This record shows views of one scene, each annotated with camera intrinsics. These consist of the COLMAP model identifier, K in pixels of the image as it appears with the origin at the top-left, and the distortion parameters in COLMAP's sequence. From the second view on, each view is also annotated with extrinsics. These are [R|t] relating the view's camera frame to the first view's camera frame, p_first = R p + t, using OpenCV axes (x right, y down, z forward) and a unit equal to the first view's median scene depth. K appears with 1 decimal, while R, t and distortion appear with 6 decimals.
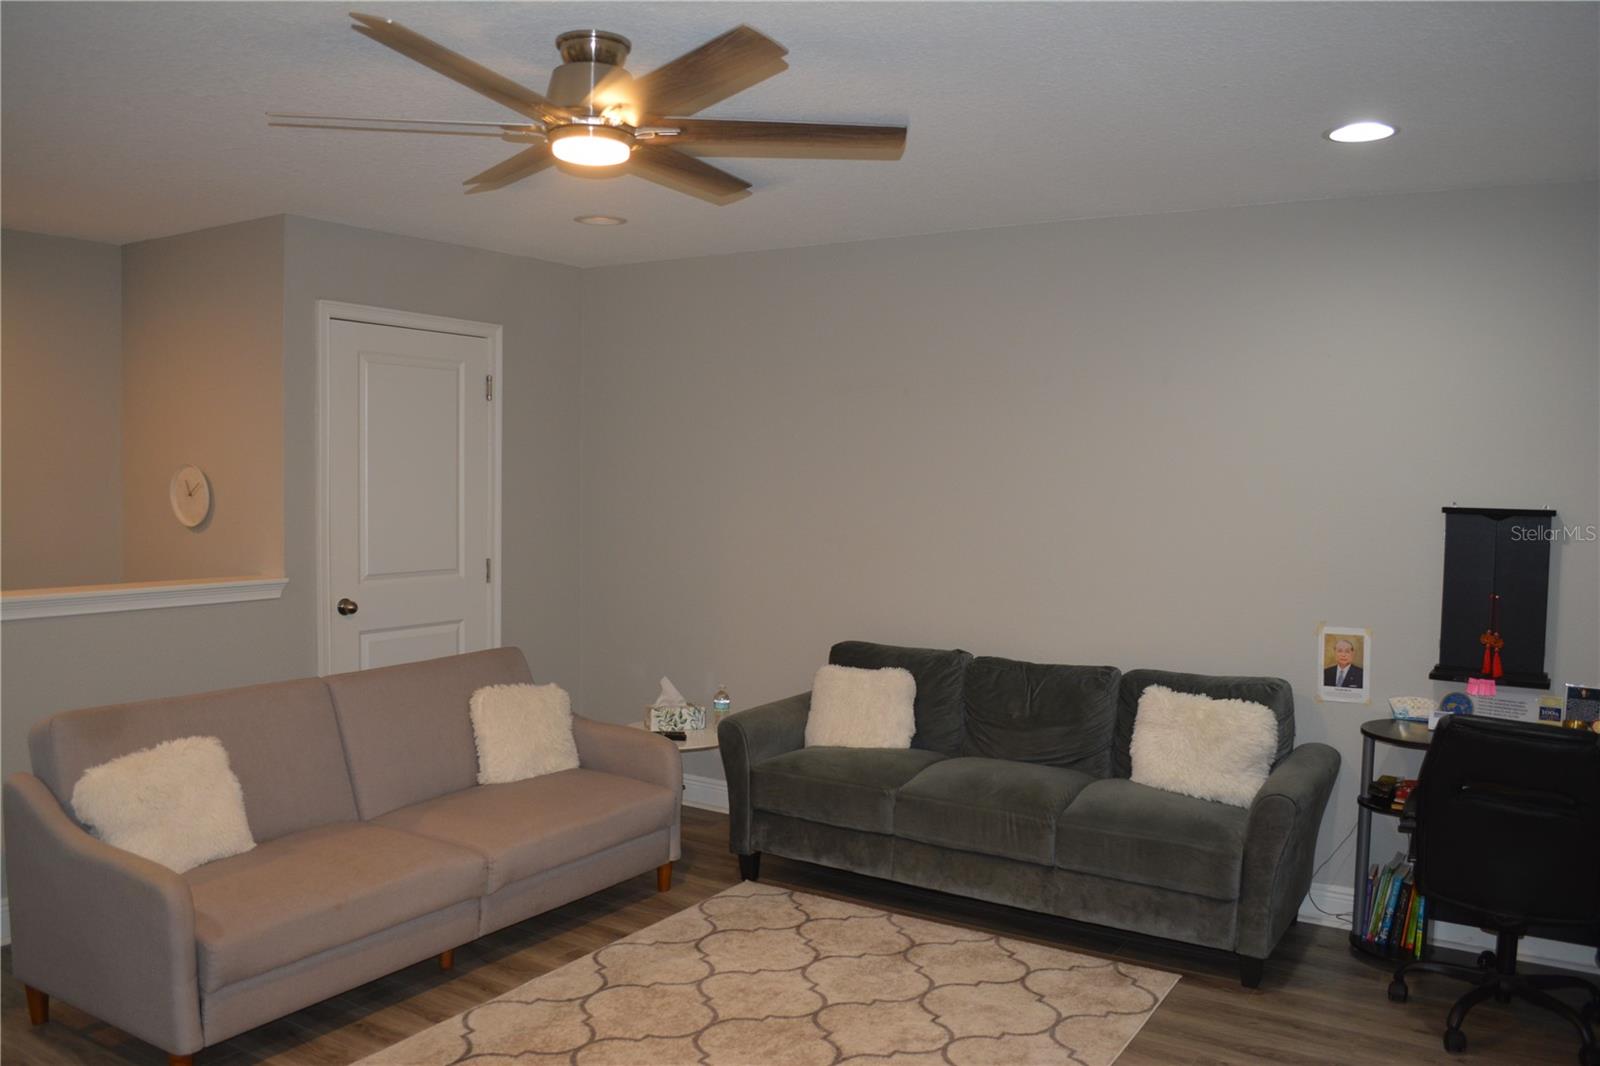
lens RADIAL K [[1261.4, 0, 799.2], [0, 1261.4, 543.6], [0, 0, 1]] dist [-0.081112, 0.009757]
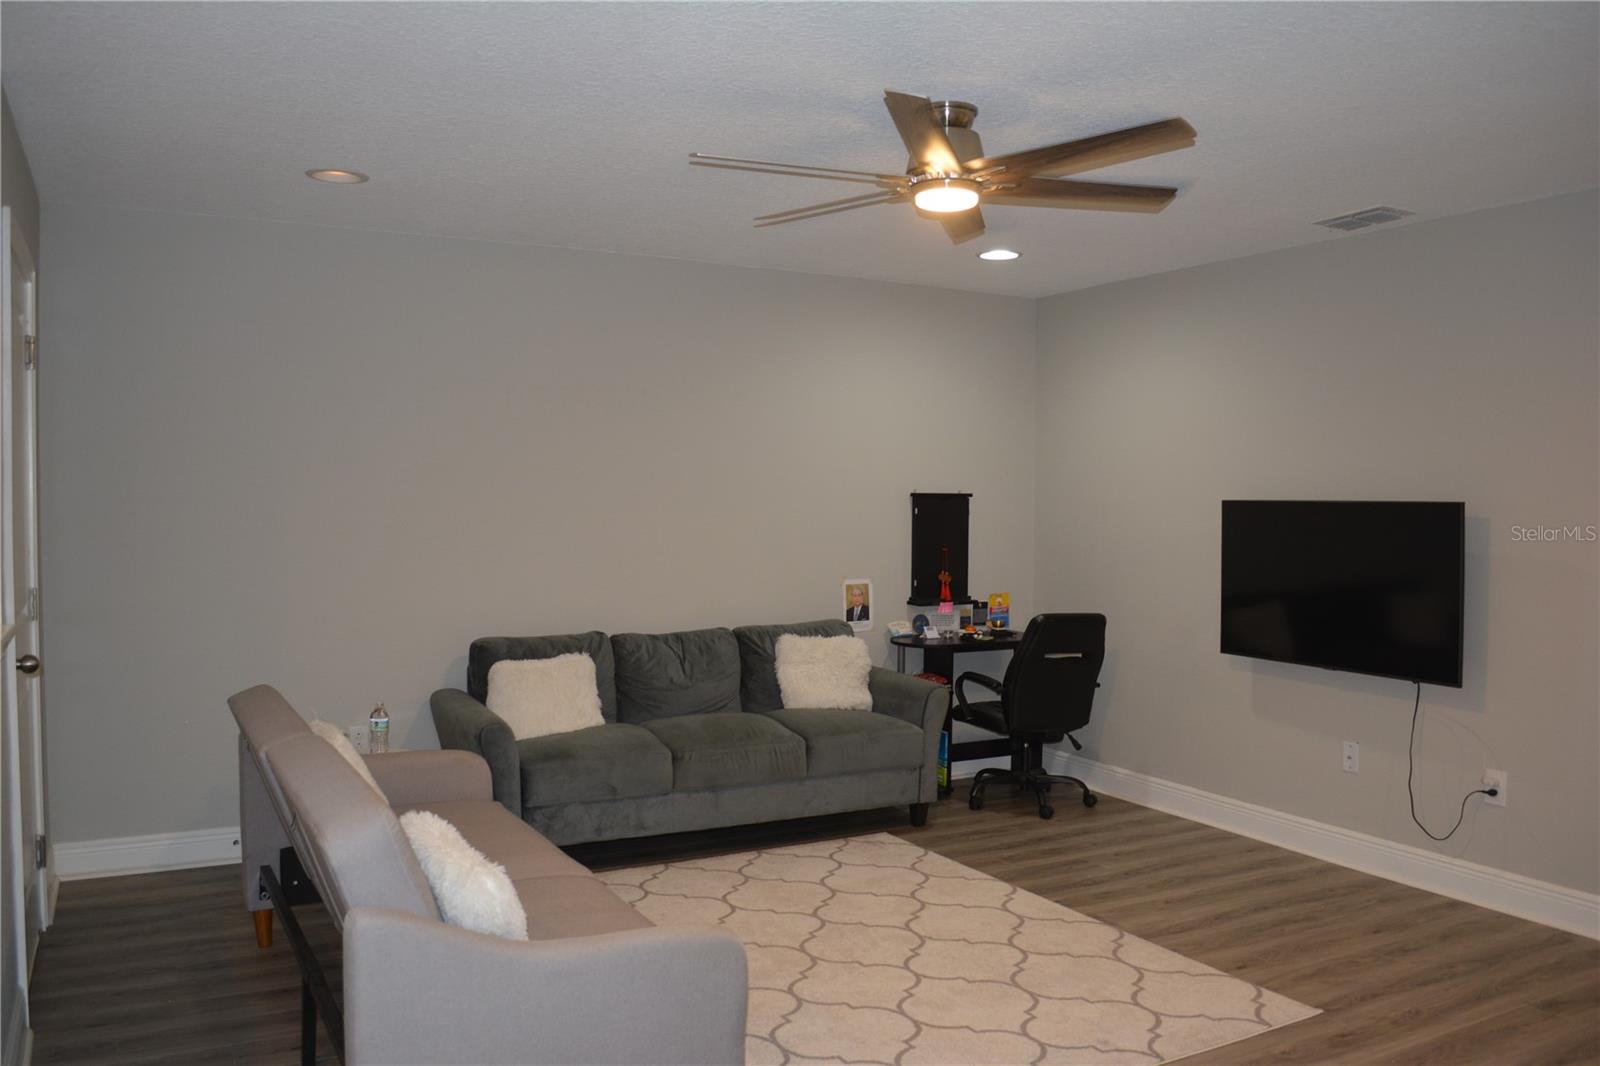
lens RADIAL K [[1261.4, 0, 799.2], [0, 1261.4, 543.6], [0, 0, 1]] dist [-0.081112, 0.009757]
pose [[0.474746, -0.045025, 0.878971, -0.865669], [0.046530, 0.998578, 0.026020, -0.013811], [-0.878892, 0.028546, 0.476166, 0.370078]]
